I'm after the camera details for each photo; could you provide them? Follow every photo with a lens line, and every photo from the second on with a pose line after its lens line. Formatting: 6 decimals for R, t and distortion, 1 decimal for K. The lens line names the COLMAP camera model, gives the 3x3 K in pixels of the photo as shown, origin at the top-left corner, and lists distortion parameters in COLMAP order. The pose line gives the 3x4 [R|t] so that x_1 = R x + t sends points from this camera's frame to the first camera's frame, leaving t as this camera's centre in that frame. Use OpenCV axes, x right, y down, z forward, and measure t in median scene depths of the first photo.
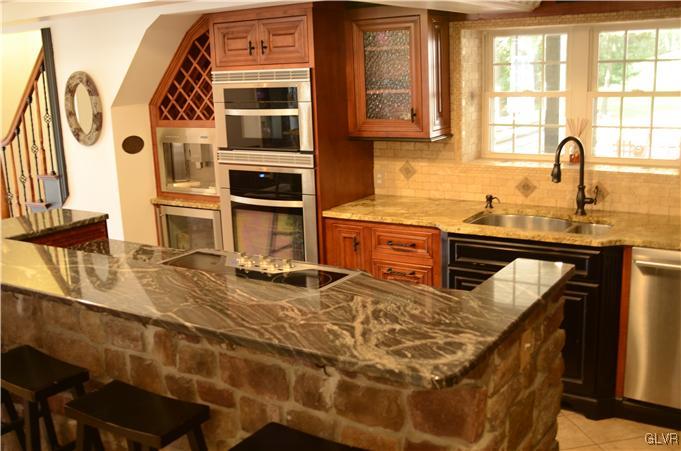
lens RADIAL K [[710.9, 0, 338.1], [0, 710.9, 225.1], [0, 0, 1]] dist [-0.070216, 0.000000]
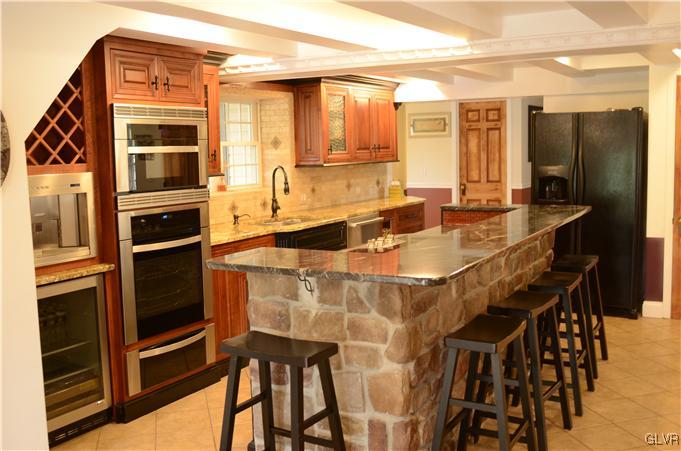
lens RADIAL K [[710.9, 0, 340.3], [0, 710.9, 225.1], [0, 0, 1]] dist [-0.070216, 0.000000]
pose [[-0.042376, -0.072921, 0.996437, -1.103437], [0.238895, 0.967663, 0.080975, -0.082887], [-0.970120, 0.241476, -0.023585, 0.832289]]
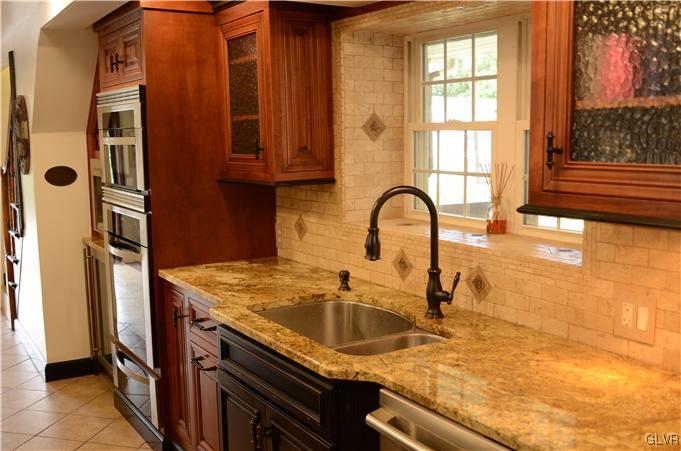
lens RADIAL K [[710.9, 0, 337.3], [0, 710.9, 225.1], [0, 0, 1]] dist [-0.070216, 0.000000]
pose [[0.908870, 0.077244, -0.409865, 0.470720], [-0.108702, 0.992608, -0.053976, -0.047528], [0.402666, 0.093611, 0.910548, 0.375228]]
